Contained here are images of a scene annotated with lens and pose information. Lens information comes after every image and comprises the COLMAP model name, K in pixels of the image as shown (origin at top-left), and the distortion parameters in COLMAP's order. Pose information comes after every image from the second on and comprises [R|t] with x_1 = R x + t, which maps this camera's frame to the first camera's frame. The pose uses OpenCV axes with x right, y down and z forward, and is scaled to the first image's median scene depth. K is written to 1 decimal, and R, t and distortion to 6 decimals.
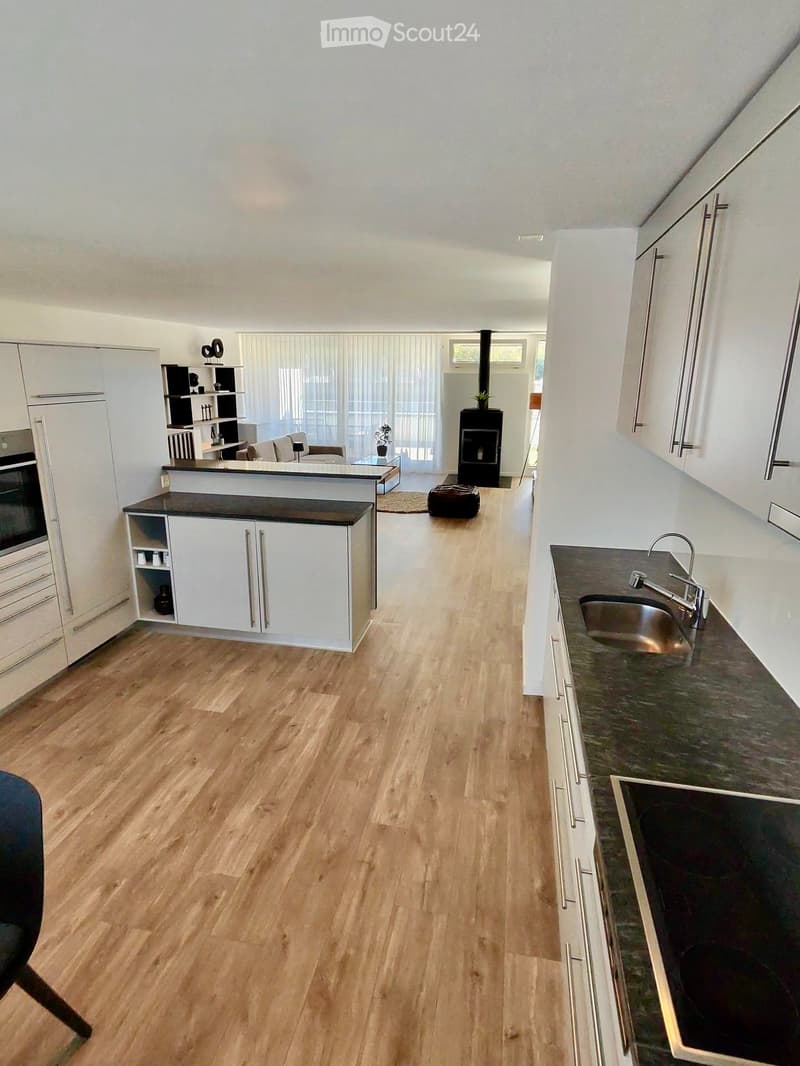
lens RADIAL K [[590.6, 0, 399.3], [0, 590.6, 537.3], [0, 0, 1]] dist [-0.000058, 0.001334]
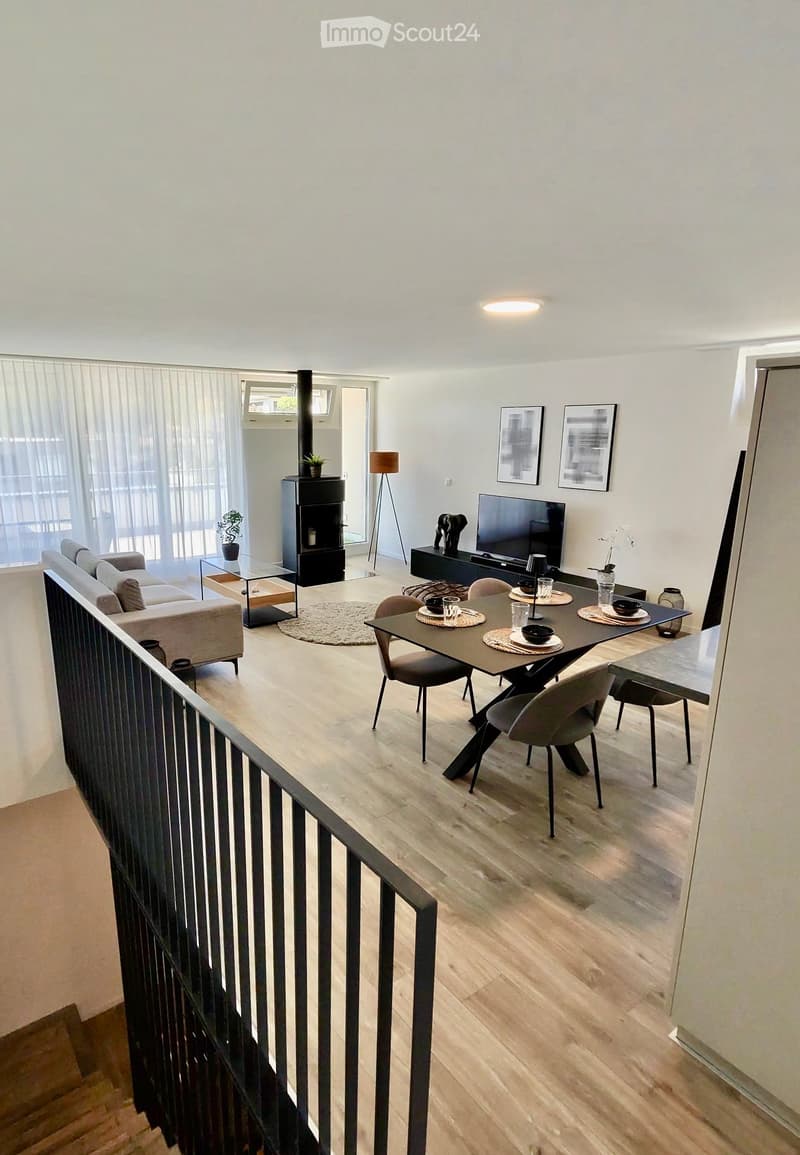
lens RADIAL K [[645.3, 0, 363.8], [0, 645.3, 586.6], [0, 0, 1]] dist [0.000446, -0.000247]
pose [[0.676786, -0.179198, 0.714037, -0.423909], [0.200240, 0.978163, 0.055690, -0.117324], [-0.708424, 0.105289, 0.697890, 0.413872]]
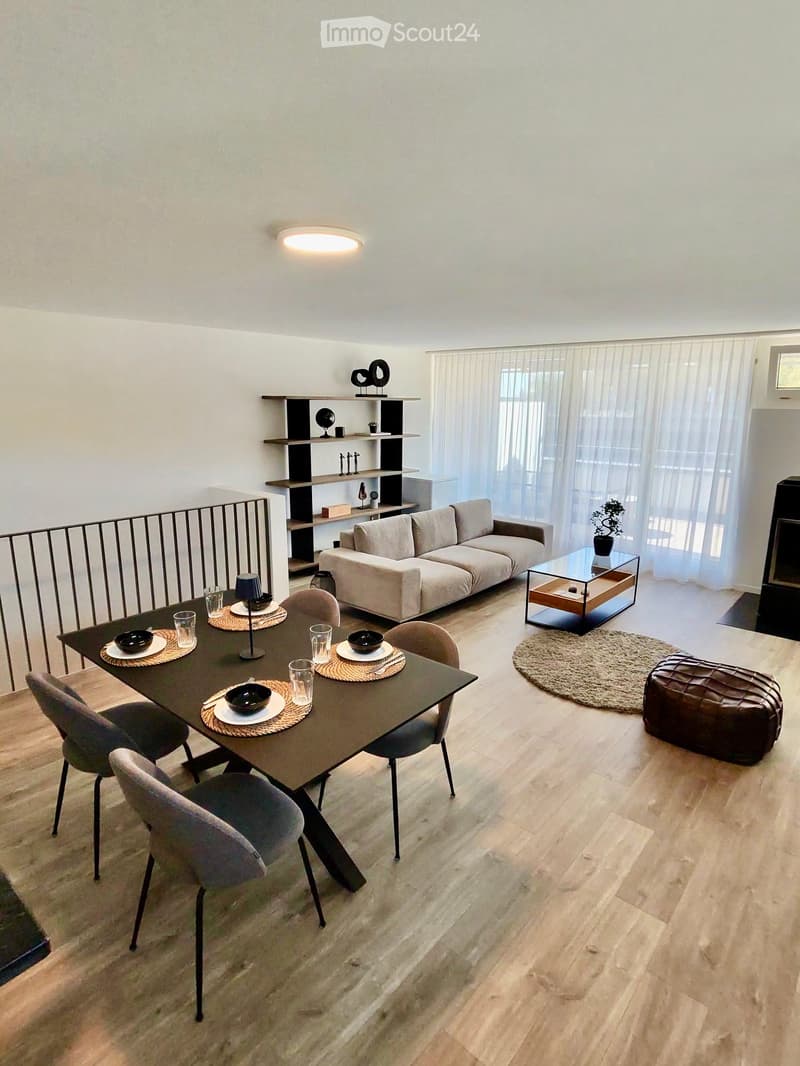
lens RADIAL K [[590.6, 0, 399.3], [0, 590.6, 537.3], [0, 0, 1]] dist [-0.000058, 0.001334]
pose [[0.869712, 0.108665, -0.481449, 0.071071], [-0.133540, 0.990887, -0.017585, -0.115504], [0.475151, 0.079586, 0.876298, 0.404000]]
